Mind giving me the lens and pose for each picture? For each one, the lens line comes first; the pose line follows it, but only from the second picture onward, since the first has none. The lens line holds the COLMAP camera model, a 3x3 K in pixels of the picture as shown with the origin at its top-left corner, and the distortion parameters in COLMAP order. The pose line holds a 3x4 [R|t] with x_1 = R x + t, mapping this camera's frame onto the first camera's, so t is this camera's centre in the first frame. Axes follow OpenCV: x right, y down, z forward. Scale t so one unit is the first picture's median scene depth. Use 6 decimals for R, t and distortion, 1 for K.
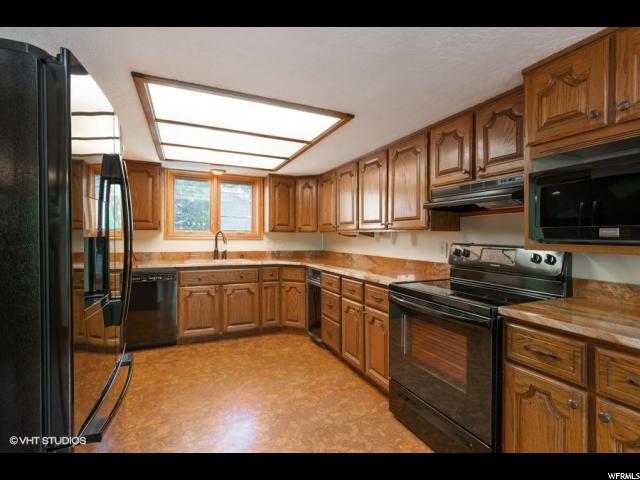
lens RADIAL K [[300.2, 0, 320.0], [0, 300.2, 240.0], [0, 0, 1]] dist [-0.000889, -0.000192]
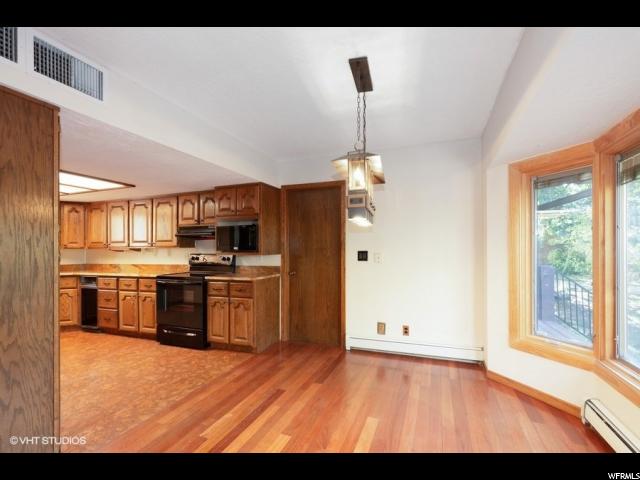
lens RADIAL K [[300.2, 0, 320.0], [0, 300.2, 240.0], [0, 0, 1]] dist [-0.000889, -0.000192]
pose [[0.708981, 0.011174, 0.705139, -0.296315], [0.023459, 0.998947, -0.039416, 0.015732], [-0.704837, 0.044487, 0.707973, -0.851988]]
